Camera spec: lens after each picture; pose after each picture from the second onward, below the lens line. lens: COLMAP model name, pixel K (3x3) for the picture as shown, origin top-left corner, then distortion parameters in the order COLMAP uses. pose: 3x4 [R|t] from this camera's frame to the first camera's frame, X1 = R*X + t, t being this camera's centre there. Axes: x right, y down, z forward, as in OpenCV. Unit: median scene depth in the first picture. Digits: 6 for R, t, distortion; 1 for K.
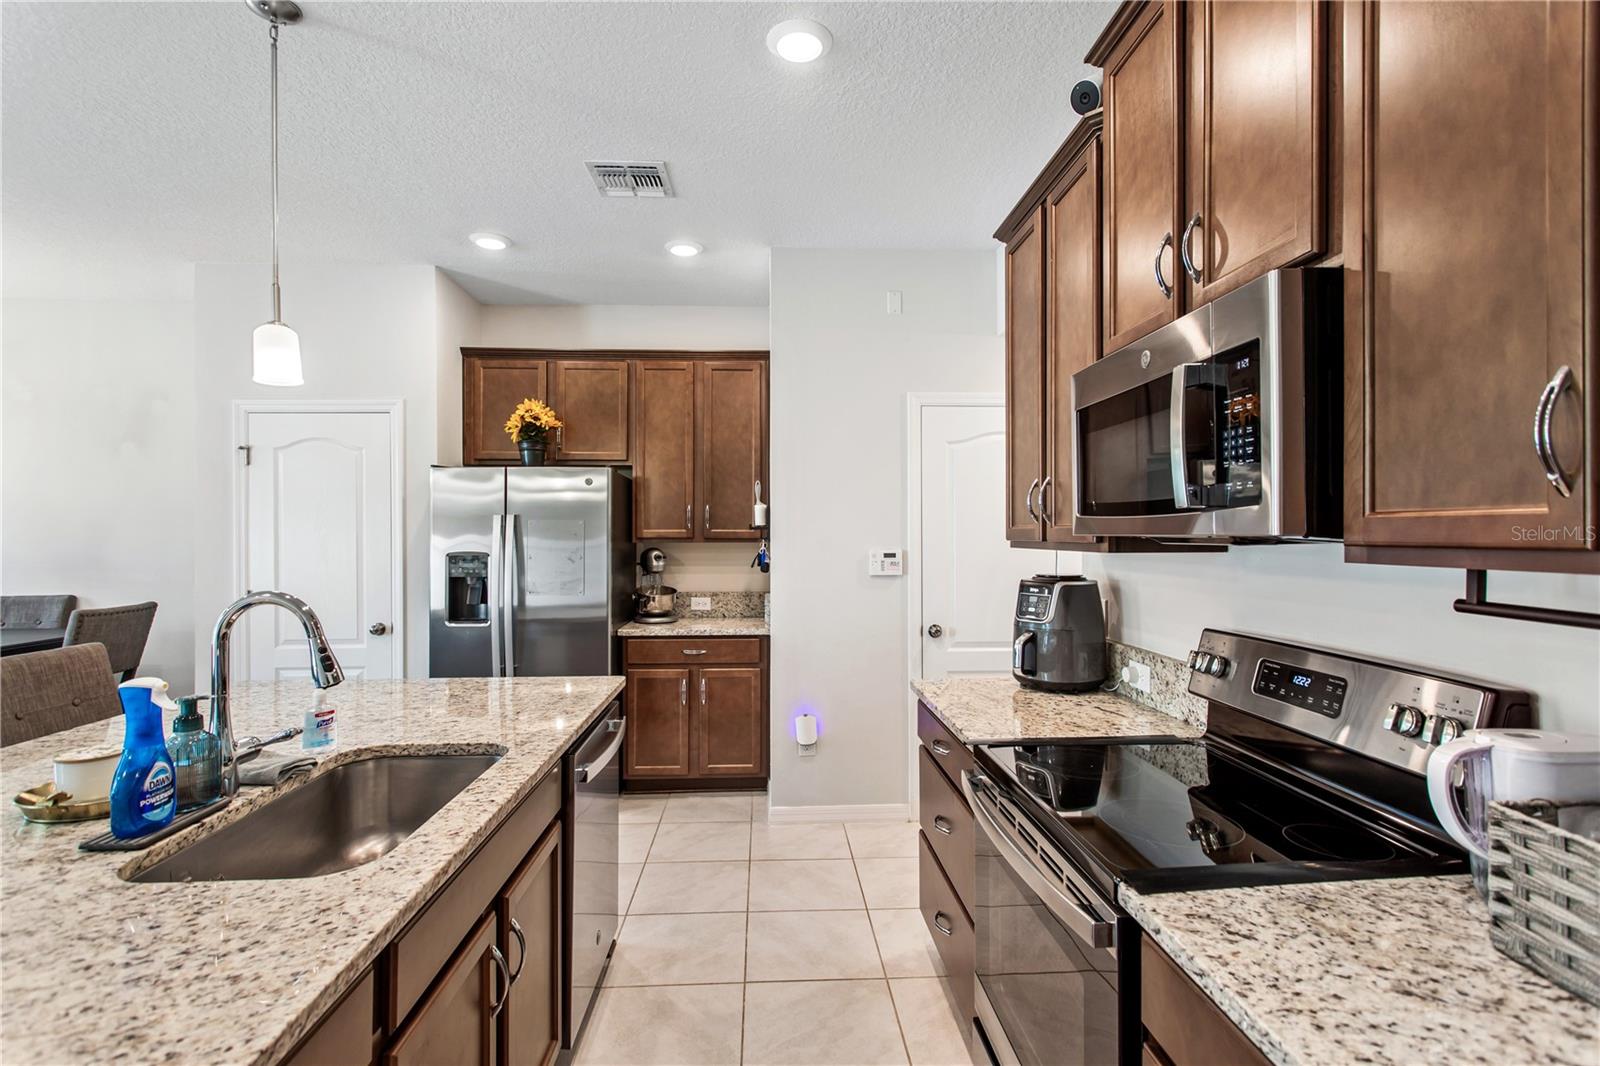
lens RADIAL K [[758.3, 0, 797.2], [0, 758.3, 537.1], [0, 0, 1]] dist [0.000389, 0.002014]
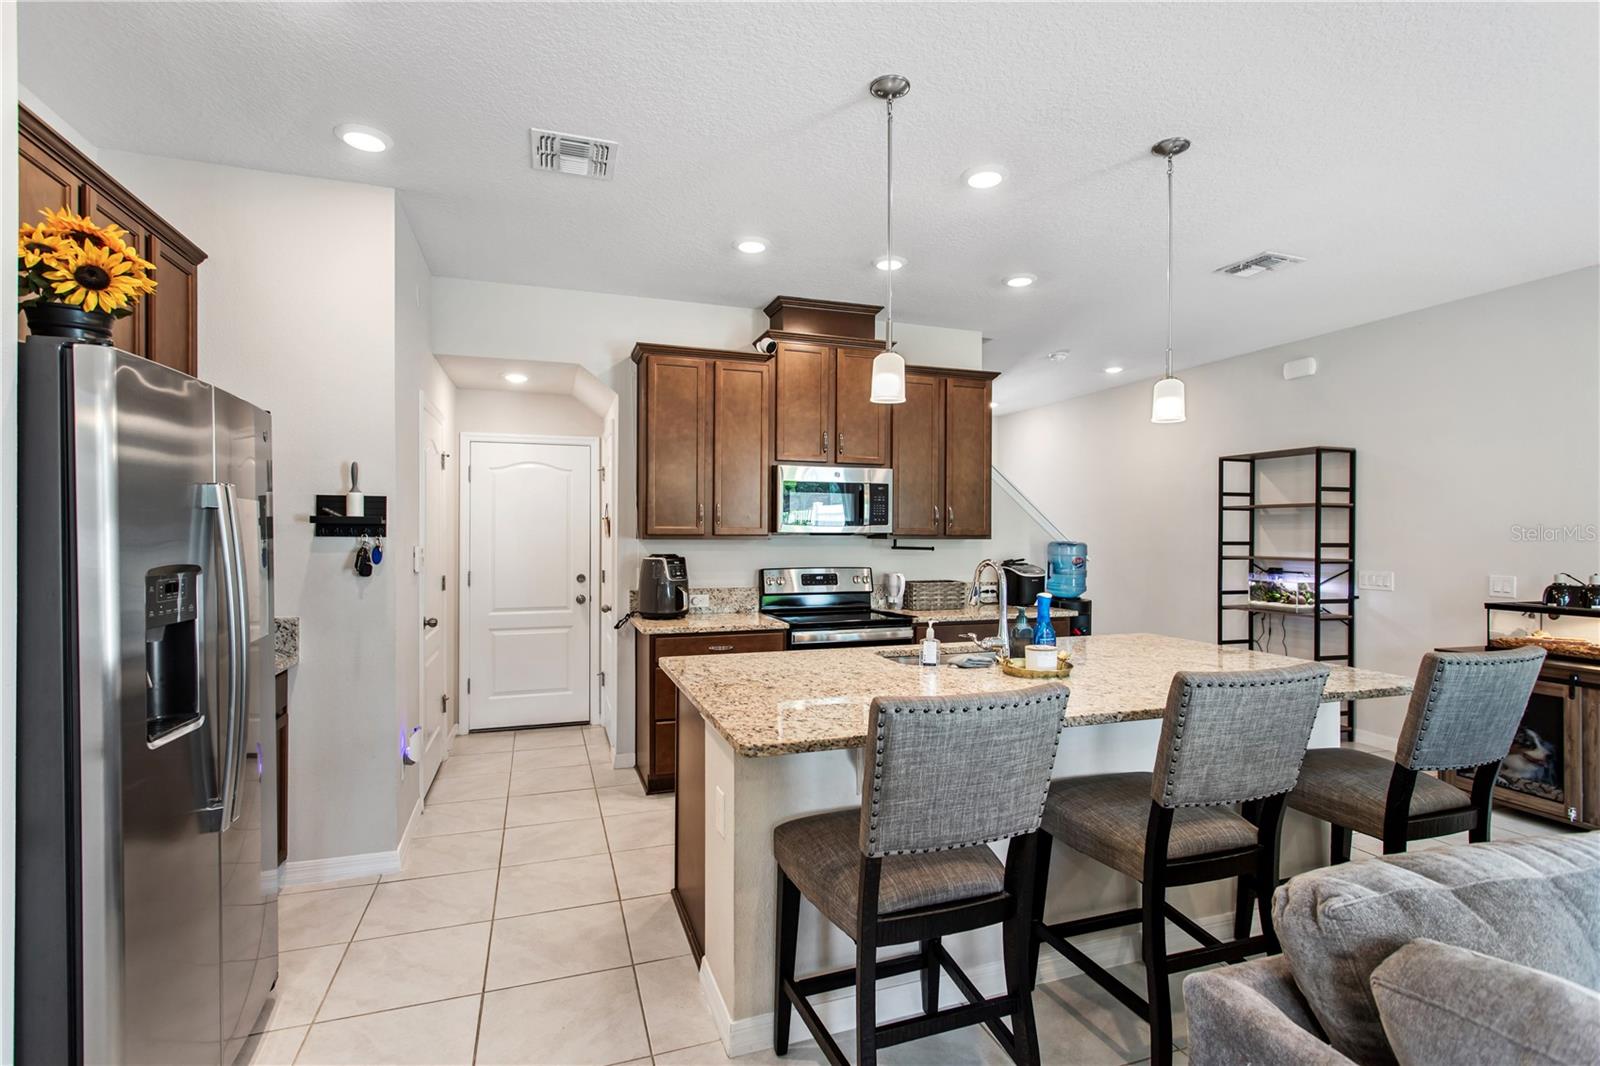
lens RADIAL K [[758.3, 0, 813.4], [0, 758.3, 540.6], [0, 0, 1]] dist [0.000389, 0.002014]
pose [[-0.297120, -0.007969, 0.954807, -0.977951], [0.000308, 0.999964, 0.008442, 0.001887], [-0.954840, 0.002802, -0.297107, 0.805120]]
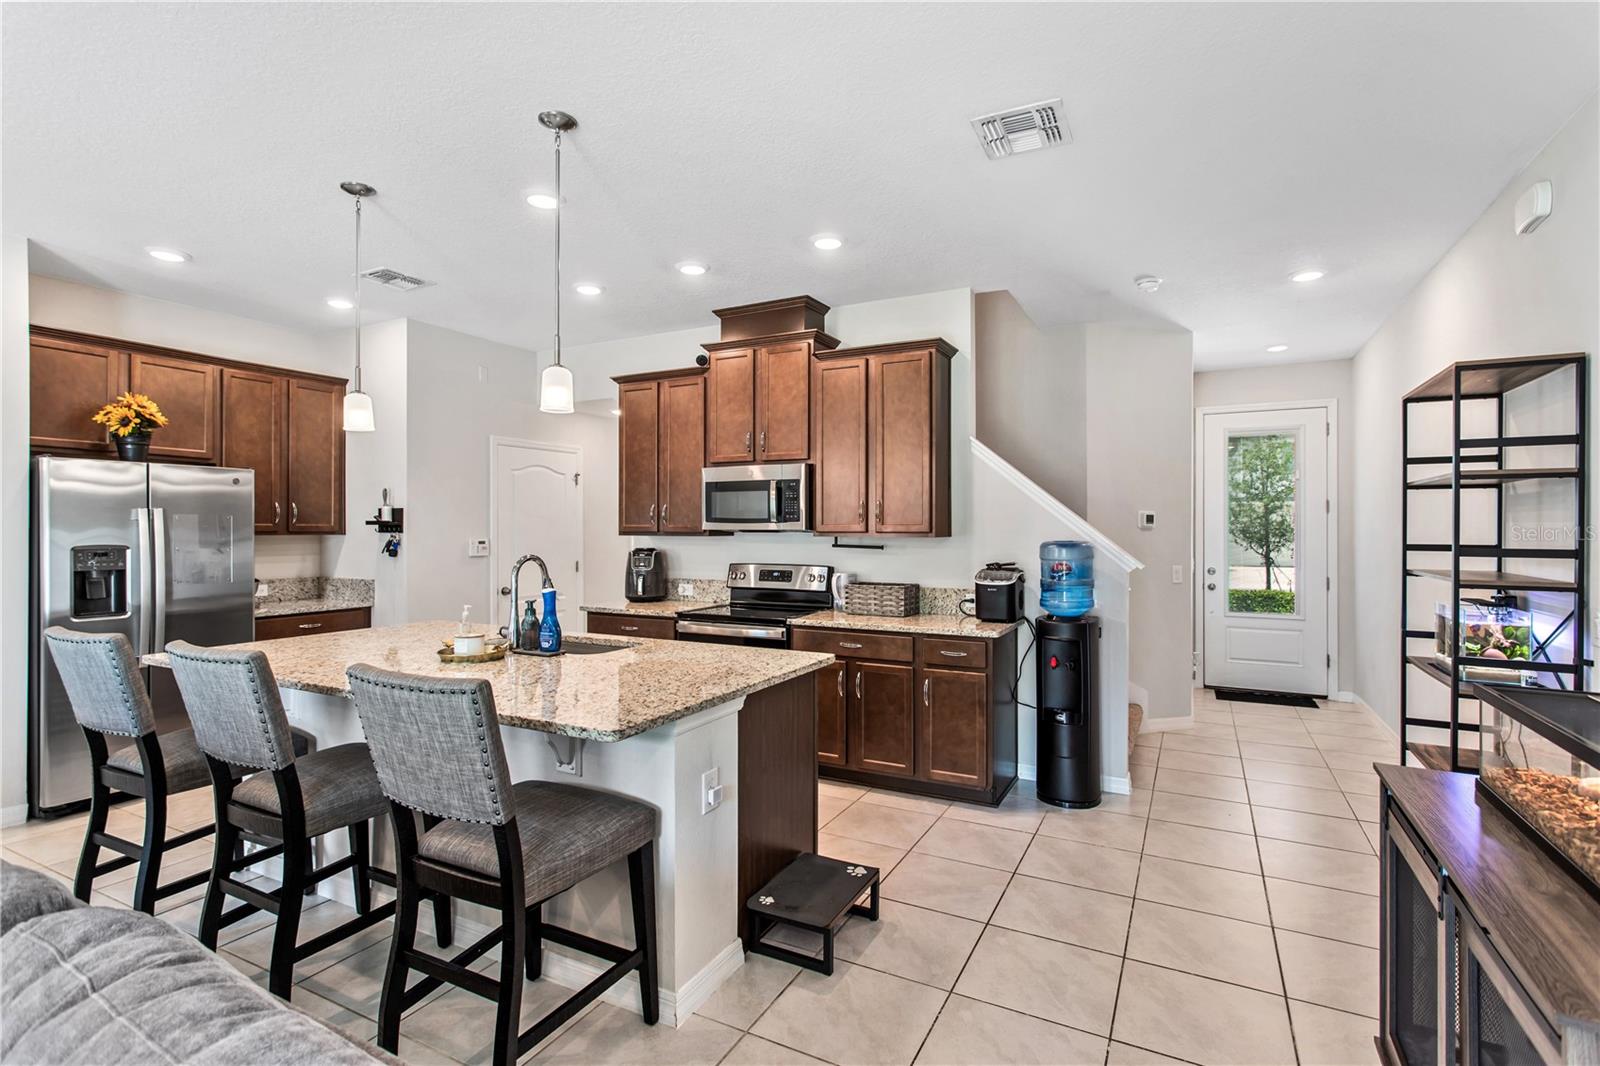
lens RADIAL K [[758.3, 0, 811.7], [0, 758.3, 530.1], [0, 0, 1]] dist [0.000389, 0.002014]
pose [[0.492932, 0.000992, 0.870067, -0.857827], [0.000677, 0.999999, -0.001524, 0.001973], [-0.870068, 0.001341, 0.492930, -0.304560]]
